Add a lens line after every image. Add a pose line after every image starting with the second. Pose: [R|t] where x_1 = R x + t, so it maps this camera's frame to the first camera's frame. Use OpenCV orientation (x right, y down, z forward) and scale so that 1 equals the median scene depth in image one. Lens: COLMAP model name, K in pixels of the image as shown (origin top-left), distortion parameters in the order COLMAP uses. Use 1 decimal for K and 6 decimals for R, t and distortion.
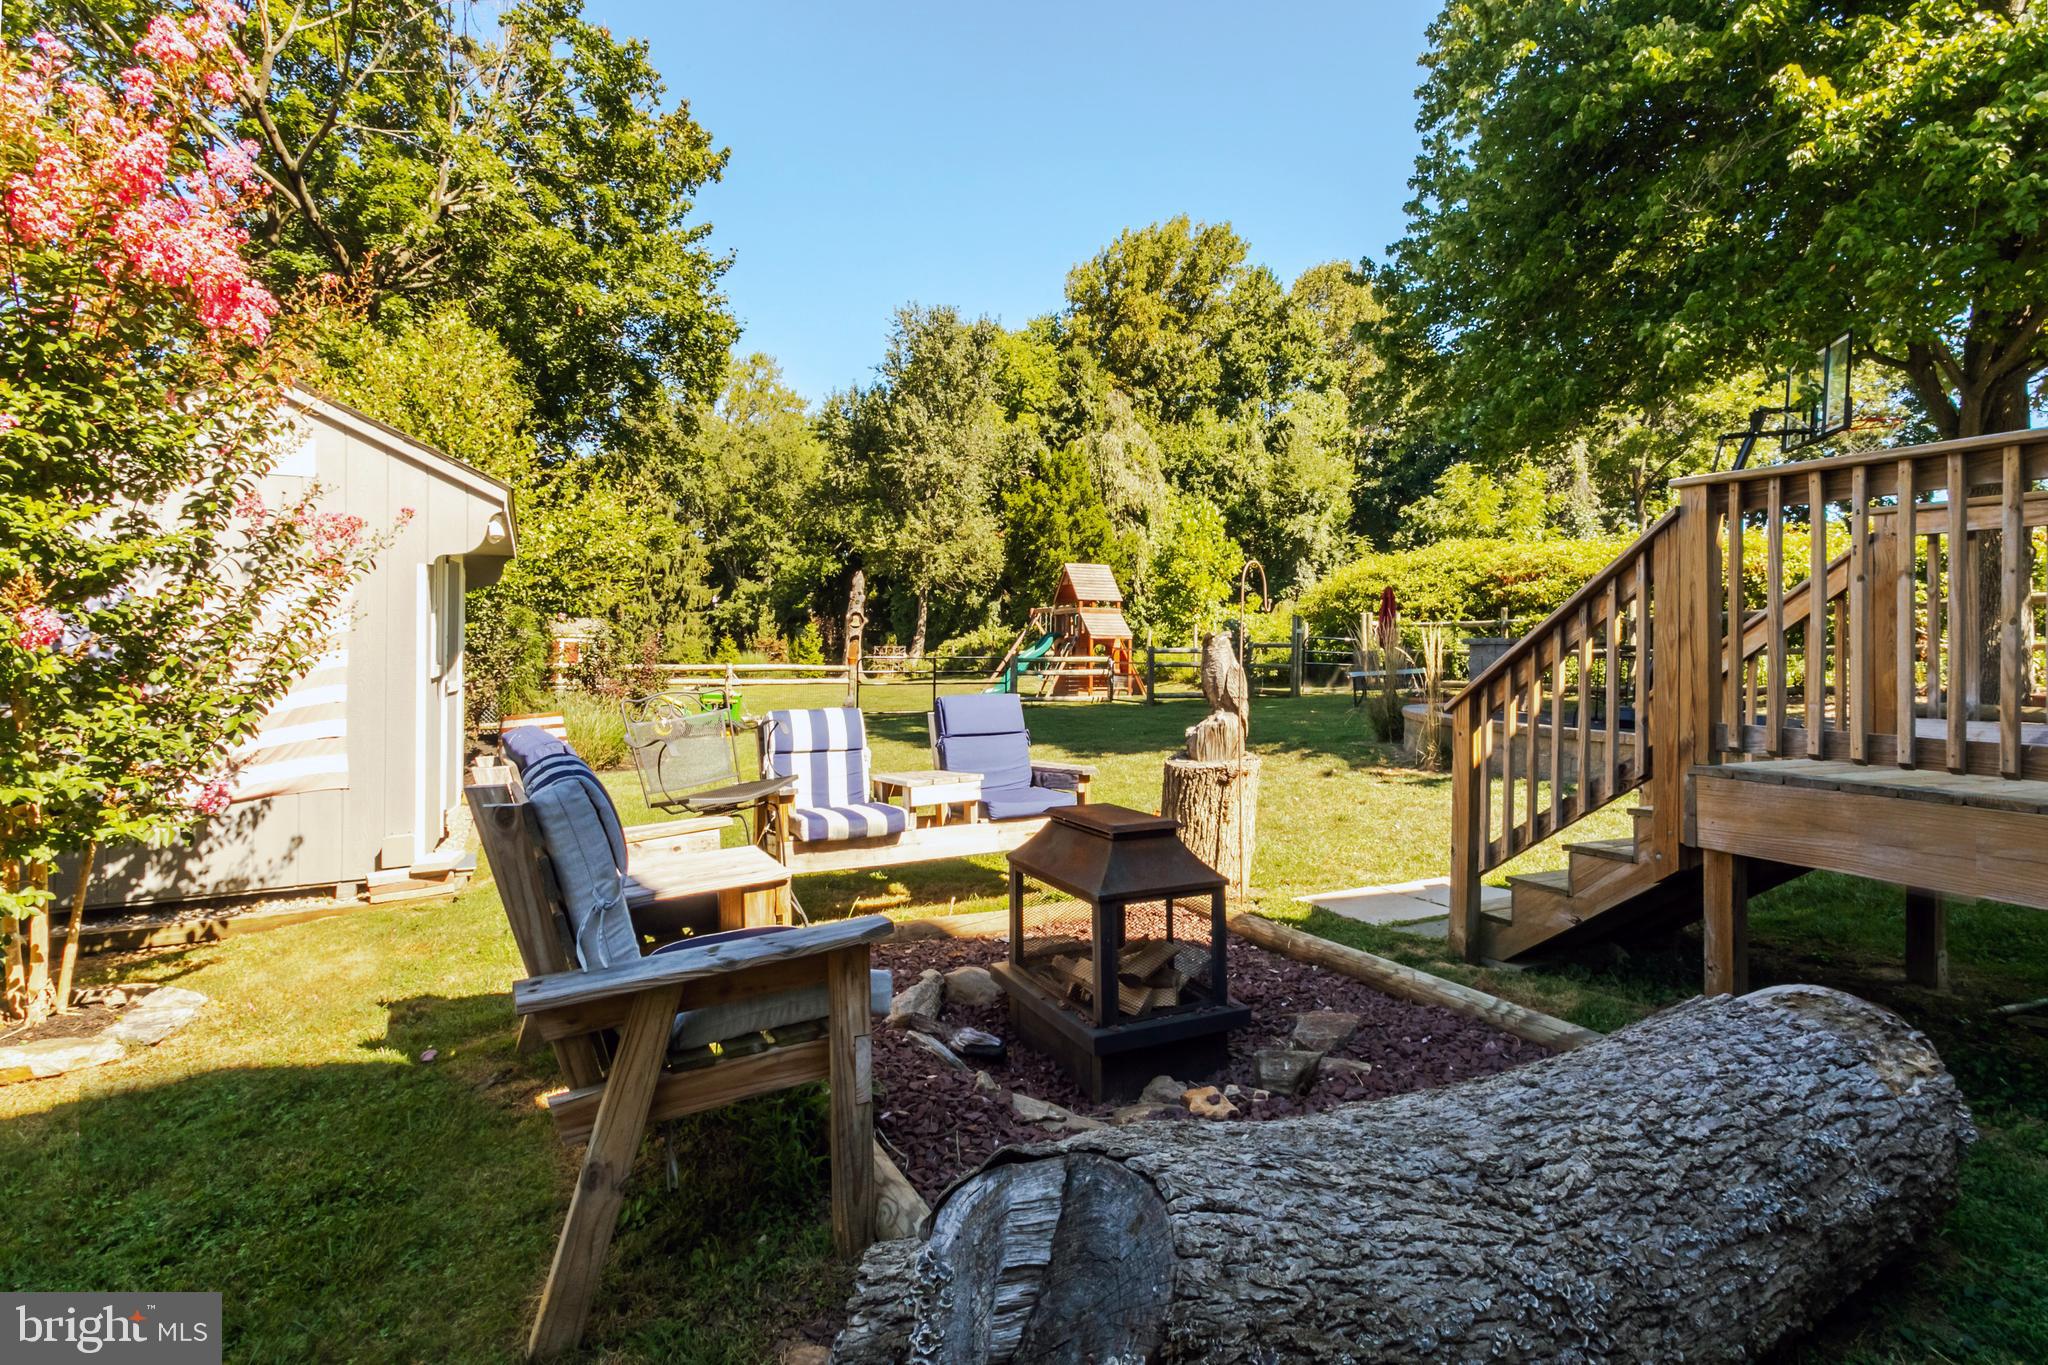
lens RADIAL K [[1003.4, 0, 967.3], [0, 1003.4, 631.4], [0, 0, 1]] dist [-0.000147, 0.006510]
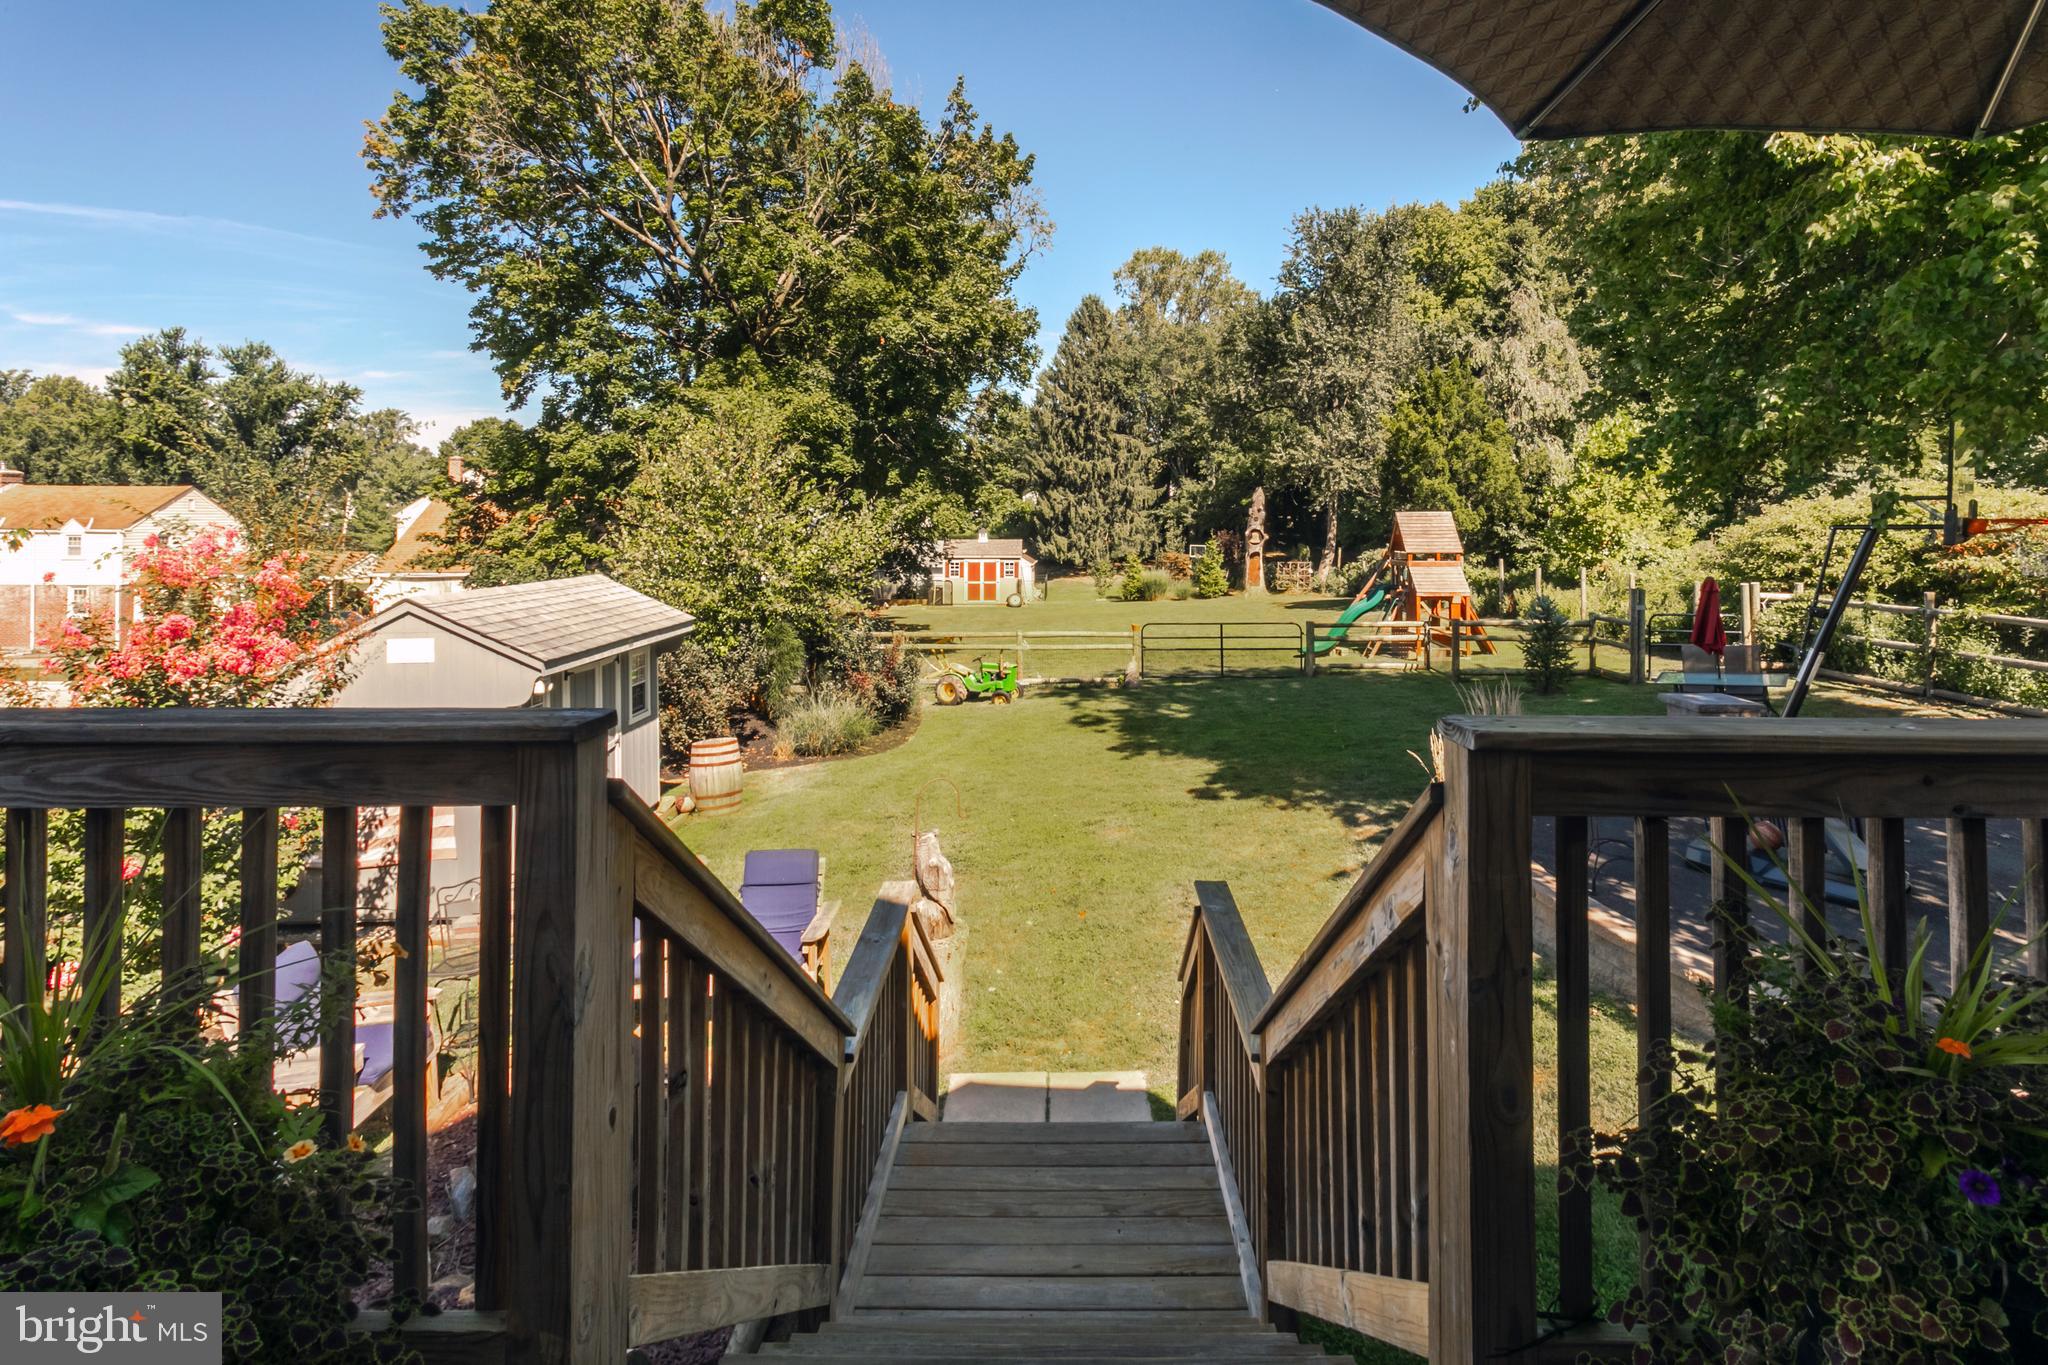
lens RADIAL K [[1003.4, 0, 1018.0], [0, 1003.4, 506.6], [0, 0, 1]] dist [-0.000147, 0.006510]
pose [[0.905442, -0.016865, -0.424134, 0.096990], [0.017774, 0.999840, -0.001813, -0.043183], [0.424097, -0.005897, 0.905597, -0.003364]]
